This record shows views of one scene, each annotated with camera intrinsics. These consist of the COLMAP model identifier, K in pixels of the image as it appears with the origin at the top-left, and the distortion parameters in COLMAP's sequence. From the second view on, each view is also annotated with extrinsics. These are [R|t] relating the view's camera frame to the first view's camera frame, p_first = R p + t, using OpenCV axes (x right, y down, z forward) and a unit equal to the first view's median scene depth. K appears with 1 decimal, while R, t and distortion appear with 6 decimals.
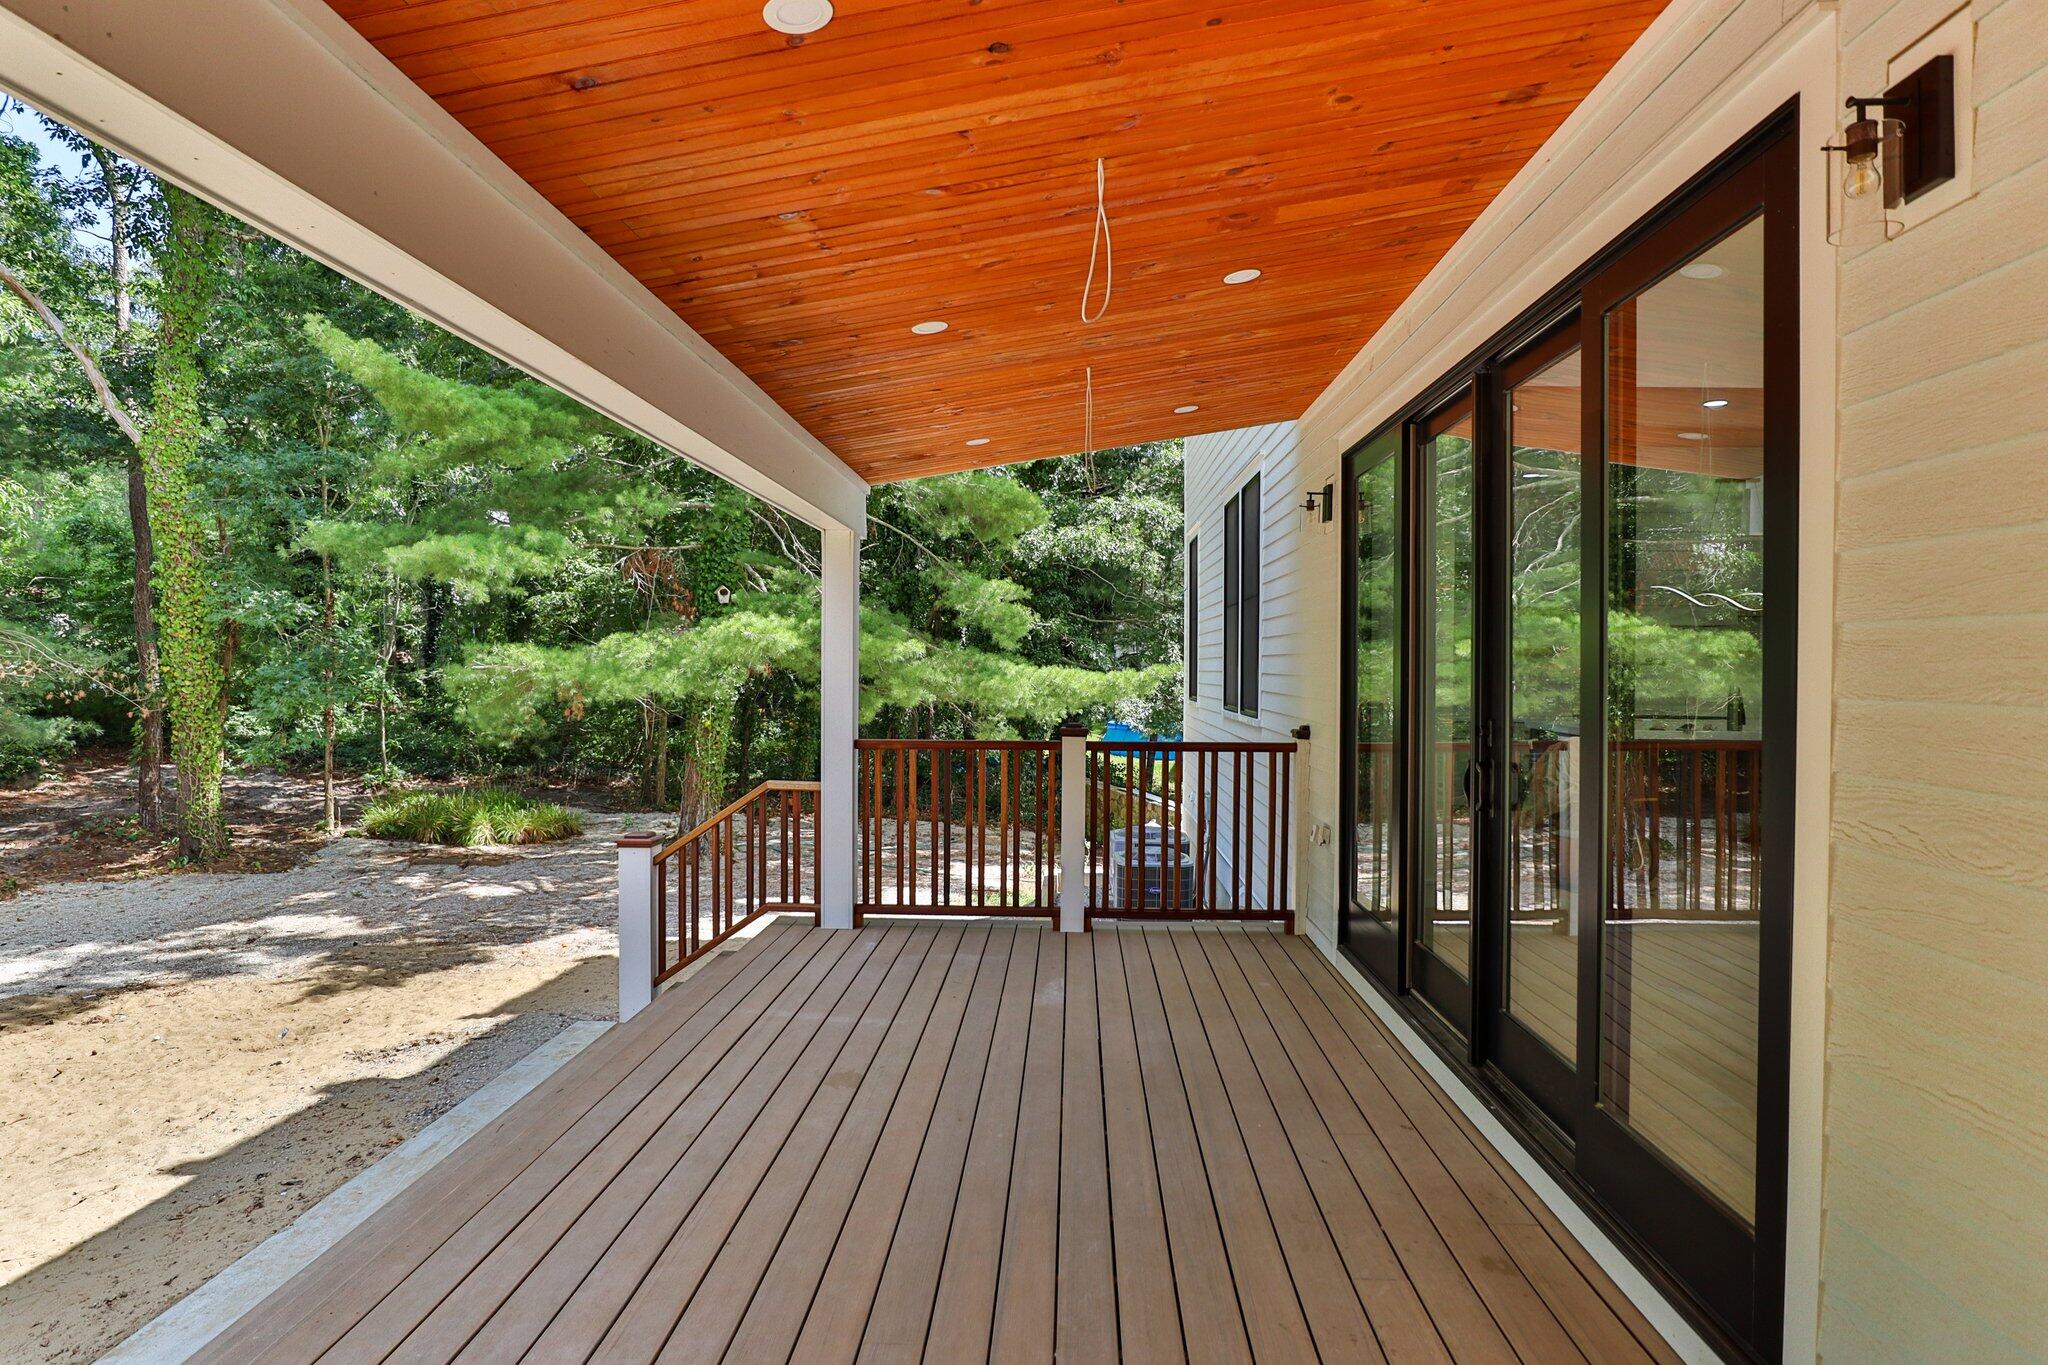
lens RADIAL K [[1154.4, 0, 1025.1], [0, 1154.4, 675.8], [0, 0, 1]] dist [-0.087756, -0.000095]
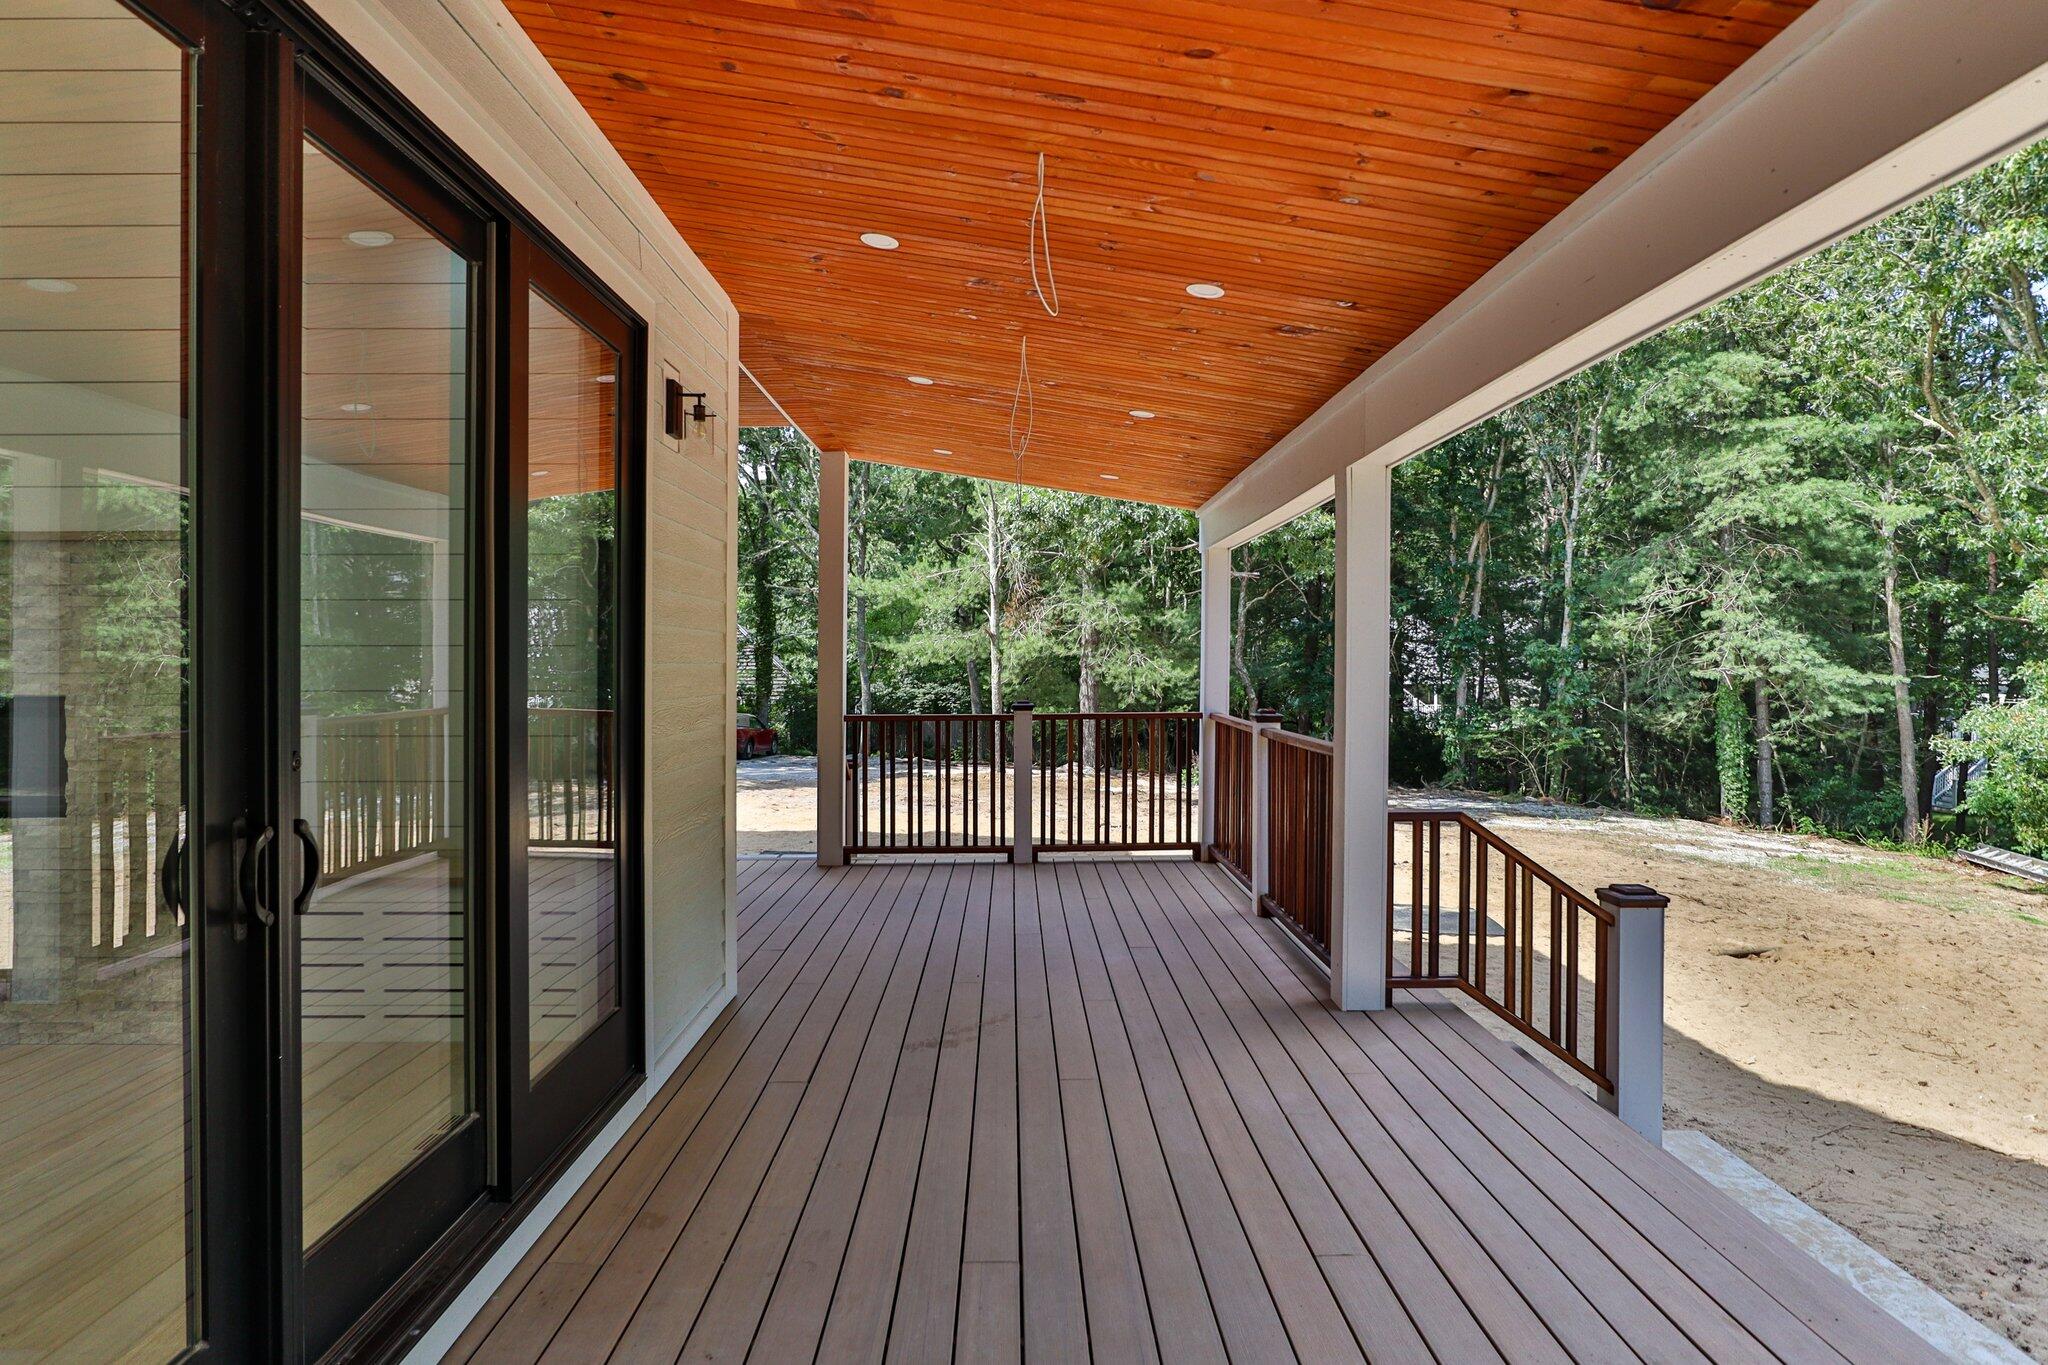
lens RADIAL K [[1154.4, 0, 1025.1], [0, 1154.4, 675.8], [0, 0, 1]] dist [-0.087756, -0.000095]
pose [[-0.998408, -0.000425, -0.056396, 0.128768], [-0.001205, 0.999904, 0.013796, 0.004689], [0.056385, 0.013842, -0.998313, 1.970185]]
